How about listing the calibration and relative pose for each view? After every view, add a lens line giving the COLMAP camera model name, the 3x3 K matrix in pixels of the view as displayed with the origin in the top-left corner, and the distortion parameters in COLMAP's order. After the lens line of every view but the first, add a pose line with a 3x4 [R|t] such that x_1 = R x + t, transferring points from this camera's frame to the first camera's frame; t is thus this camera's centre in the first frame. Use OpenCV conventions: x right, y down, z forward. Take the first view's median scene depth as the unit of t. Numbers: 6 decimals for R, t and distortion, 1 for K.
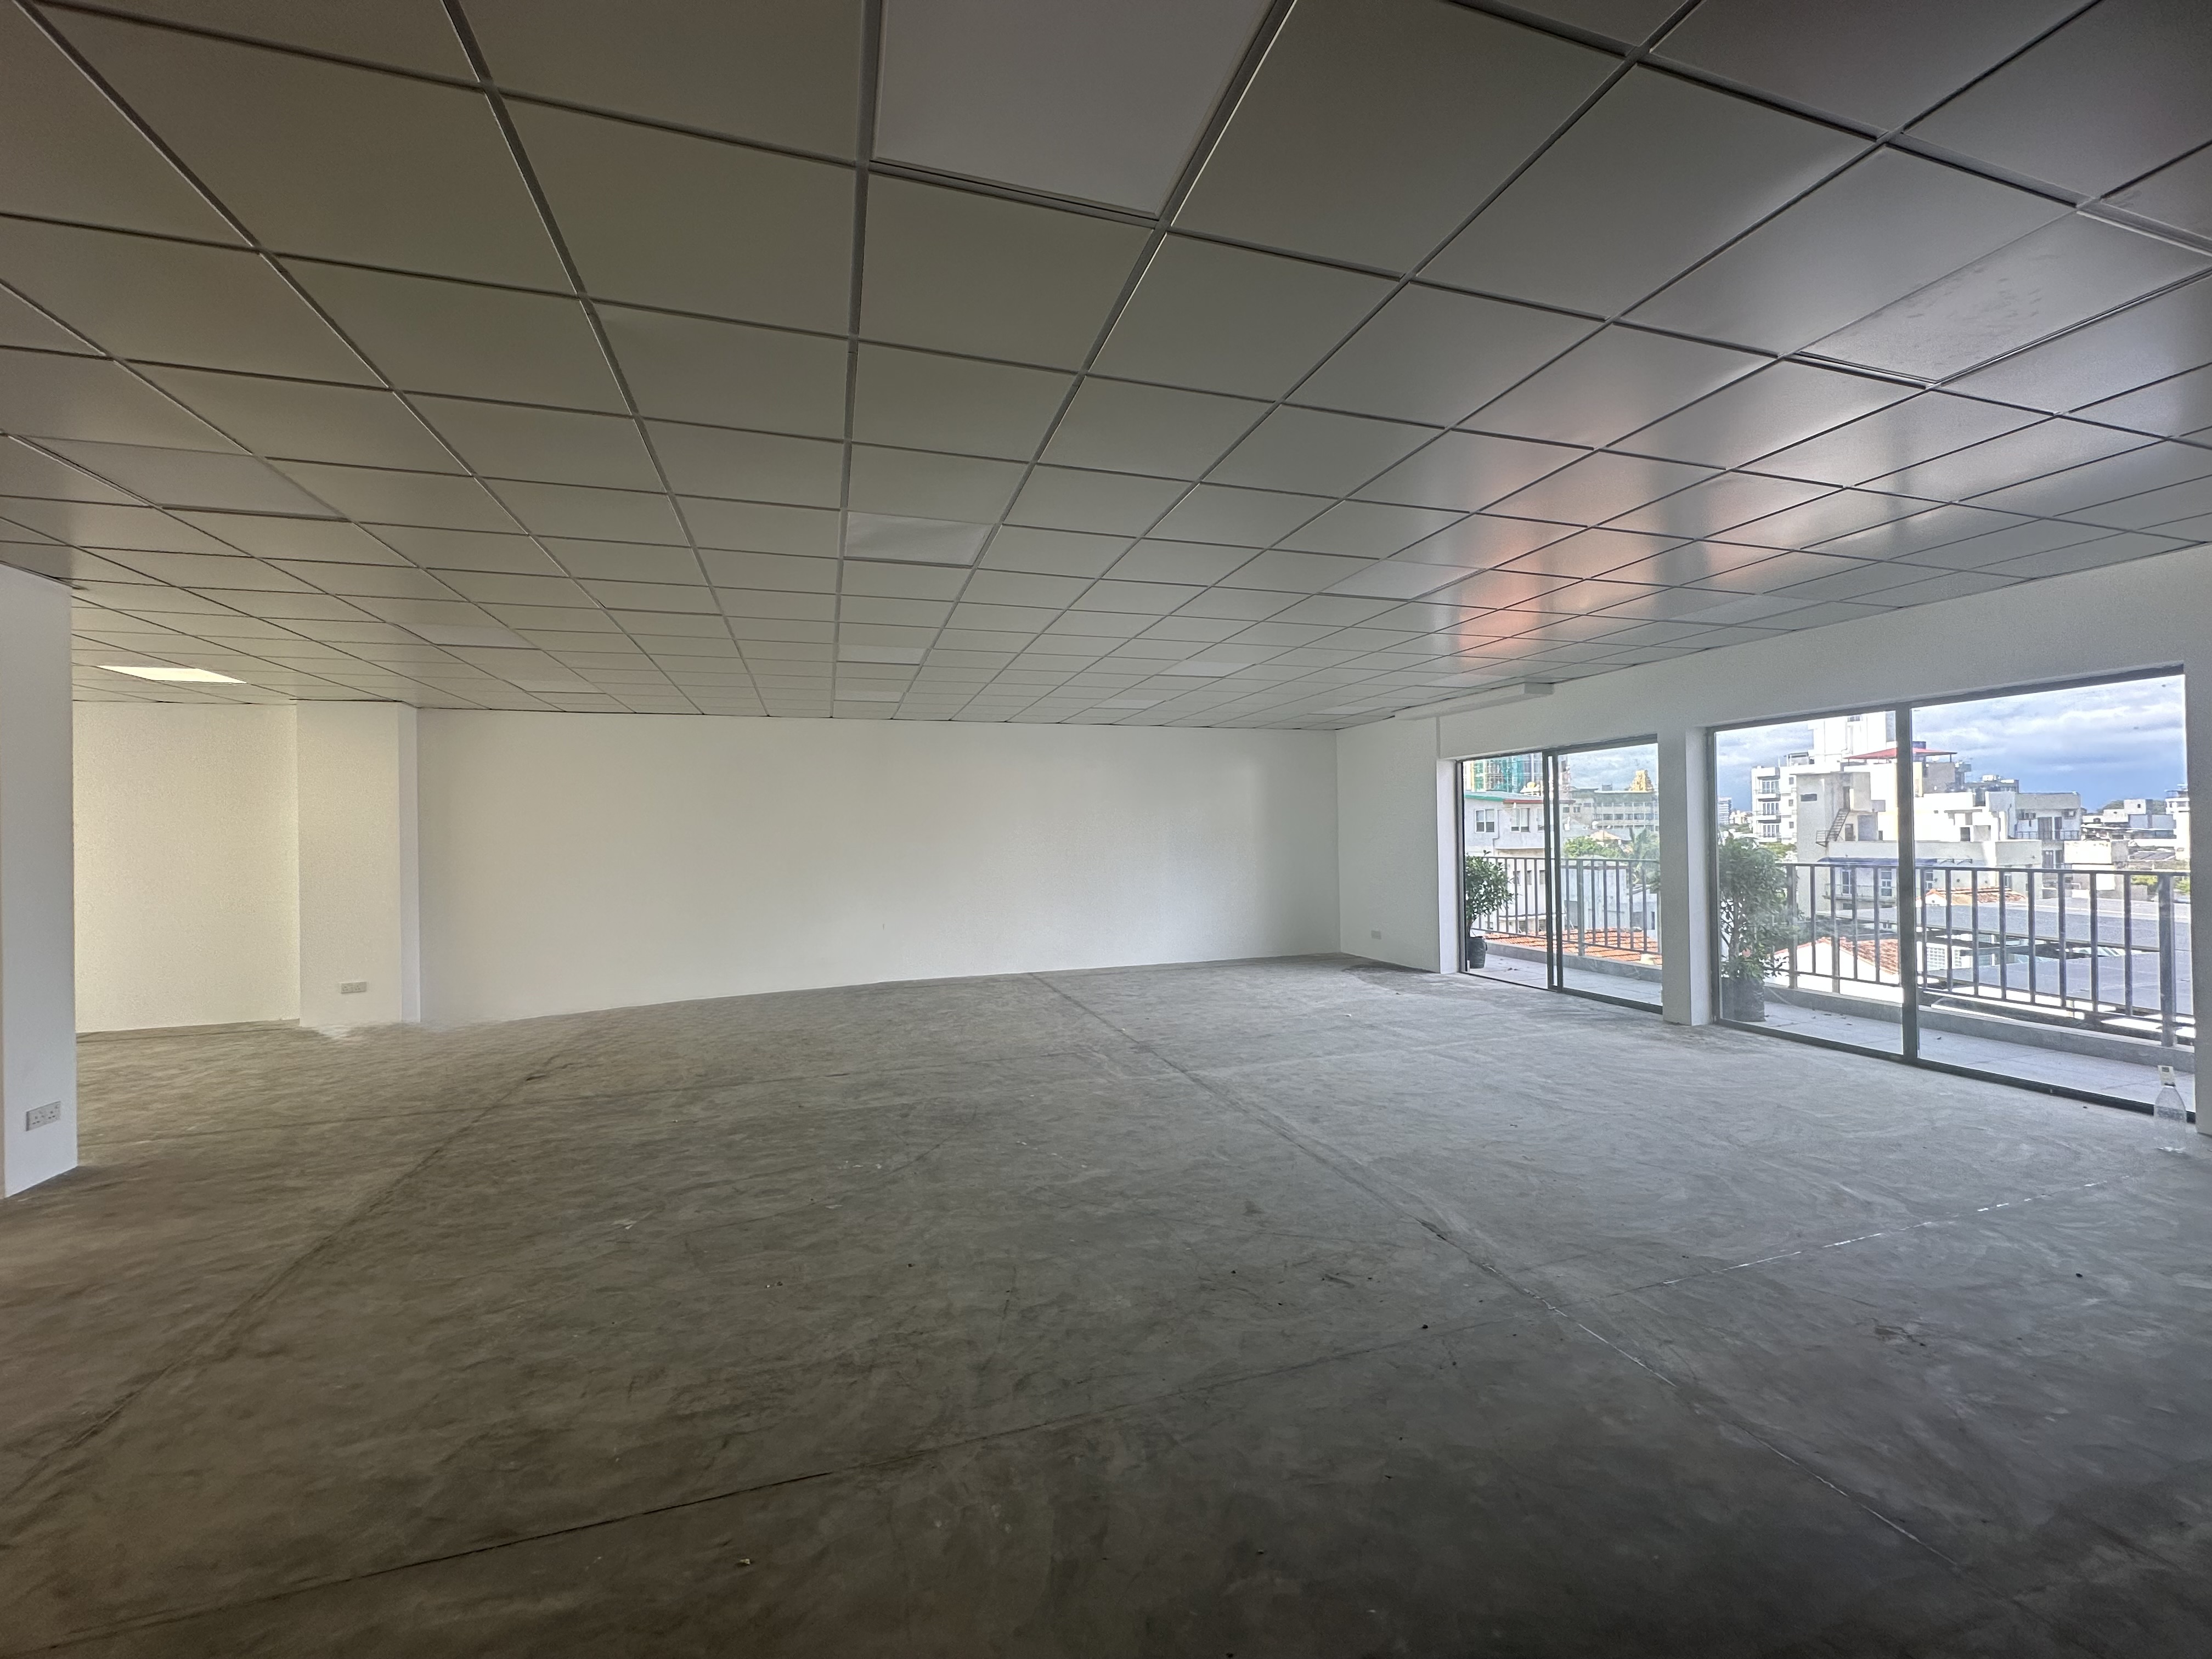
lens RADIAL K [[870.9, 0, 1113.5], [0, 870.9, 831.2], [0, 0, 1]] dist [0.001372, 0.000492]
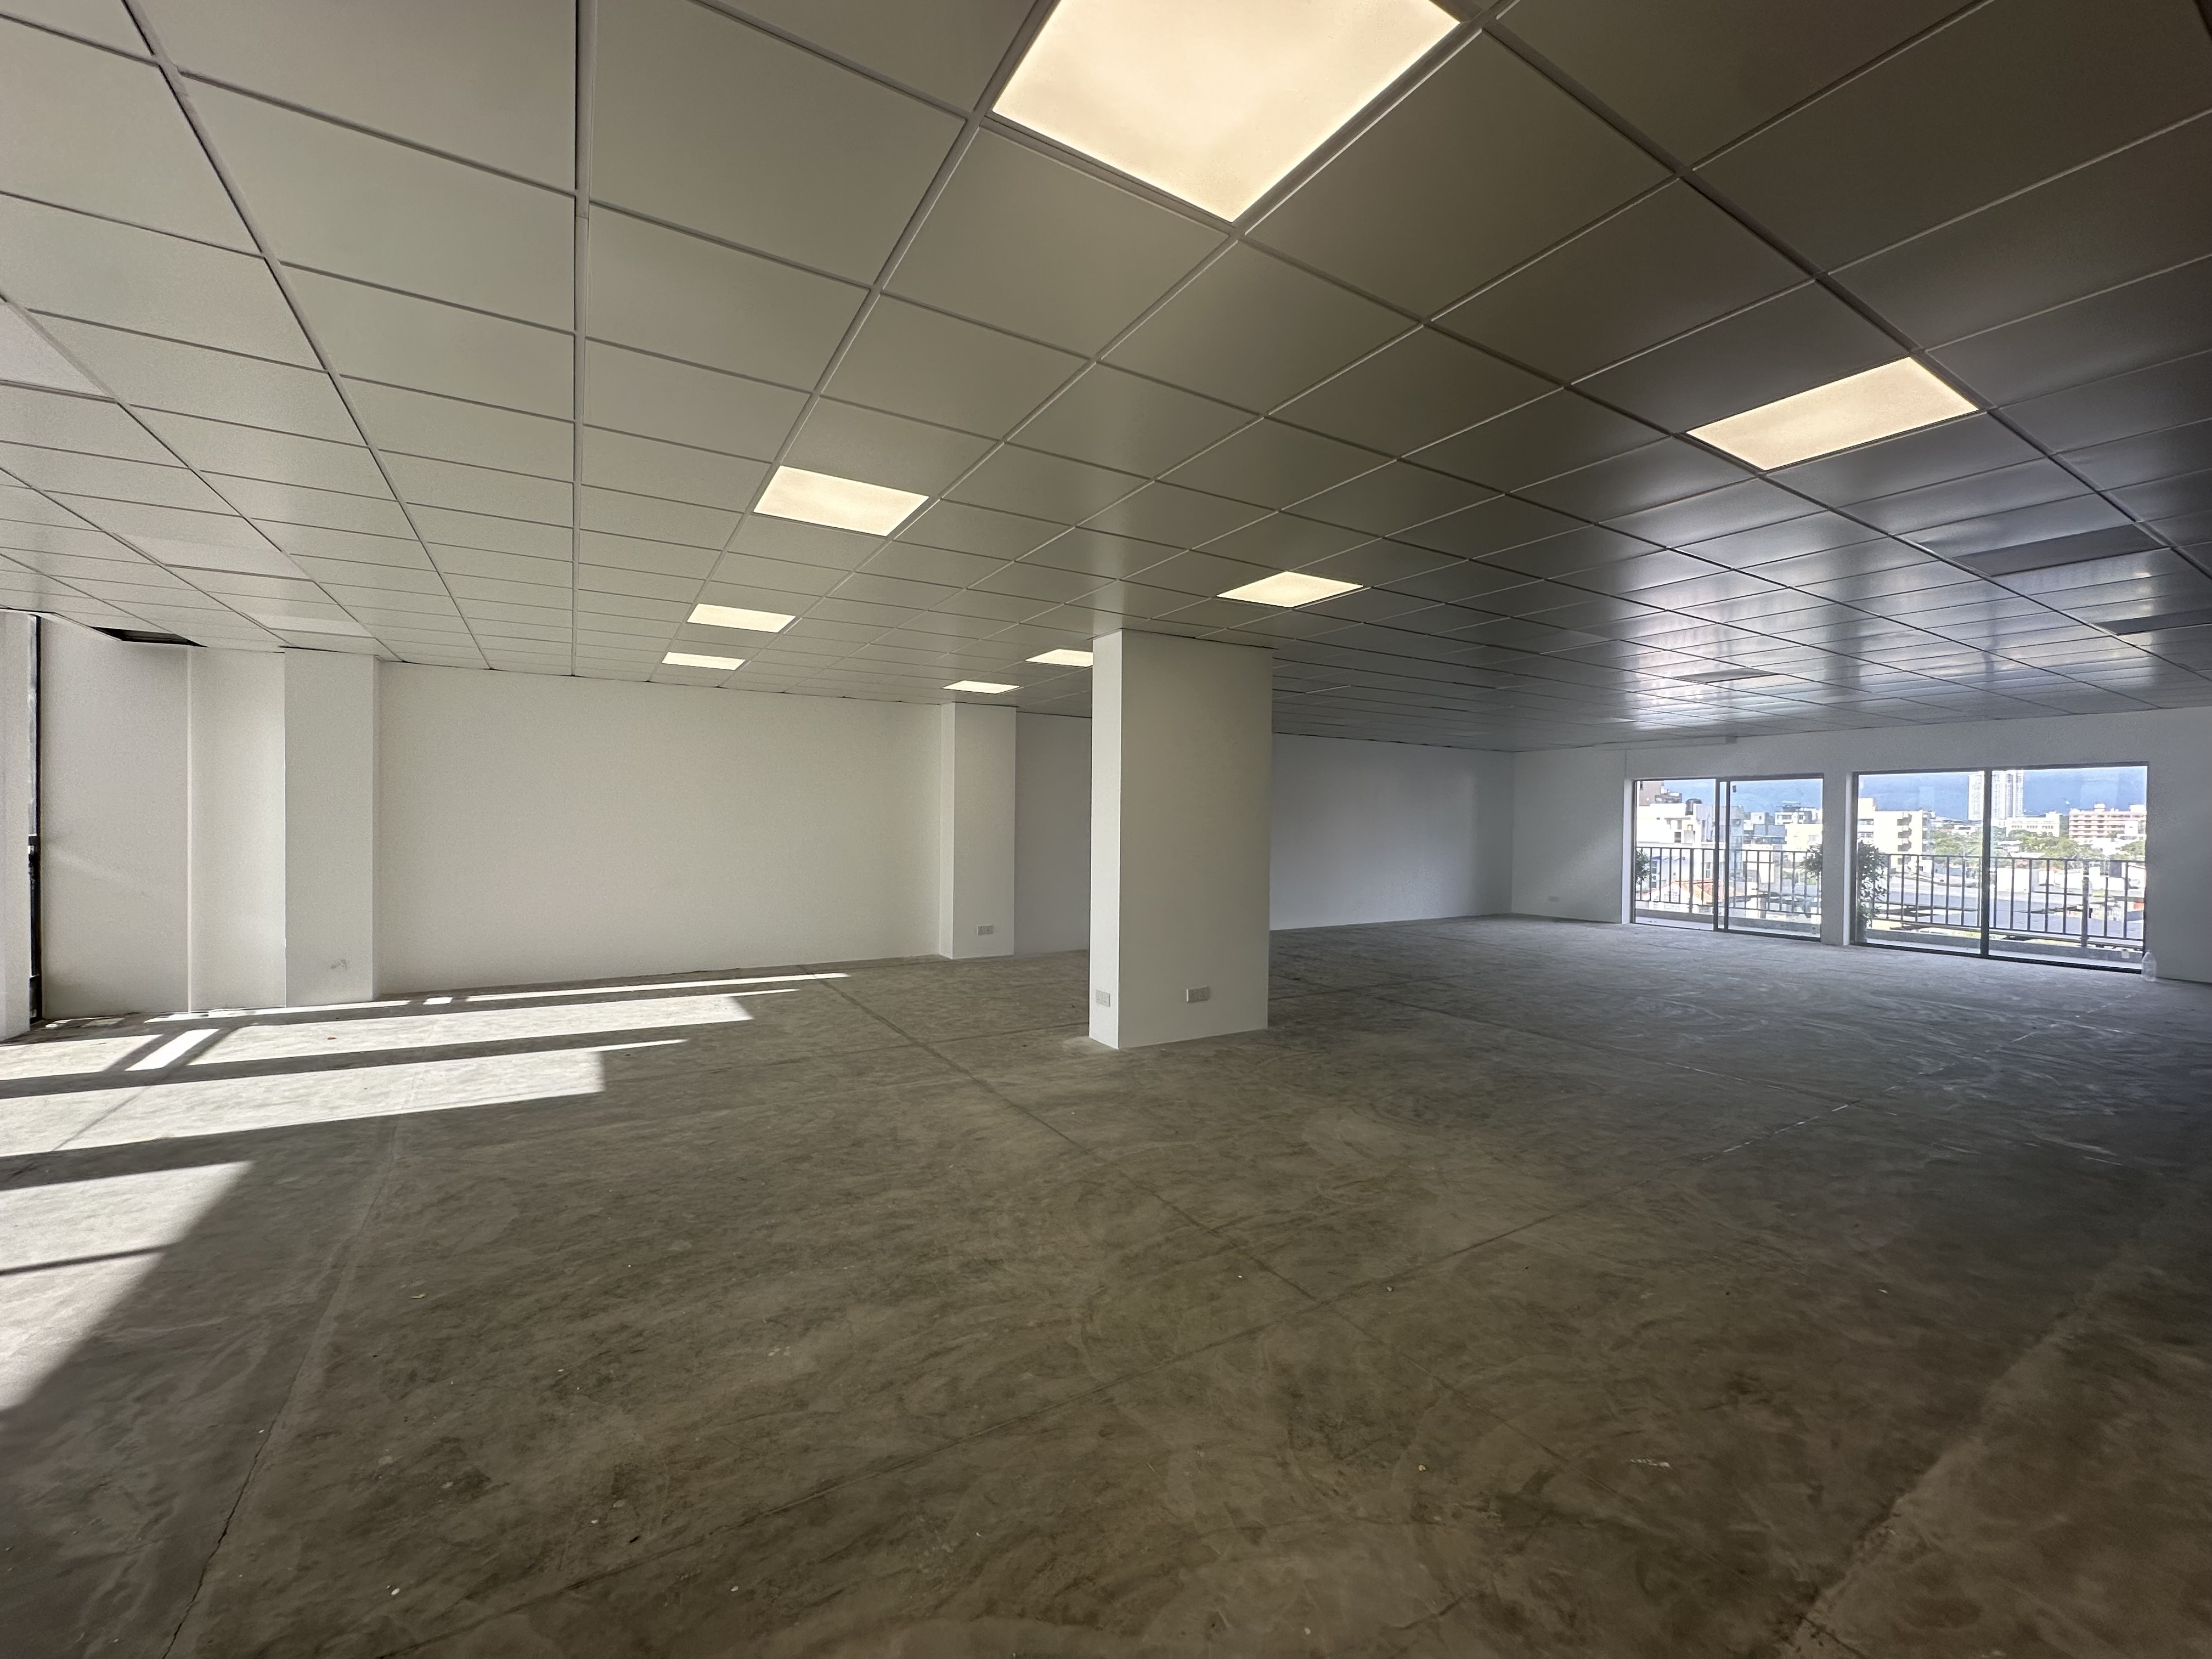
lens RADIAL K [[870.9, 0, 1113.5], [0, 870.9, 831.2], [0, 0, 1]] dist [0.001372, 0.000492]
pose [[0.970414, 0.024184, 0.240233, -0.716537], [-0.028077, 0.999524, 0.012797, 0.010673], [-0.239809, -0.019163, 0.970631, -0.196025]]
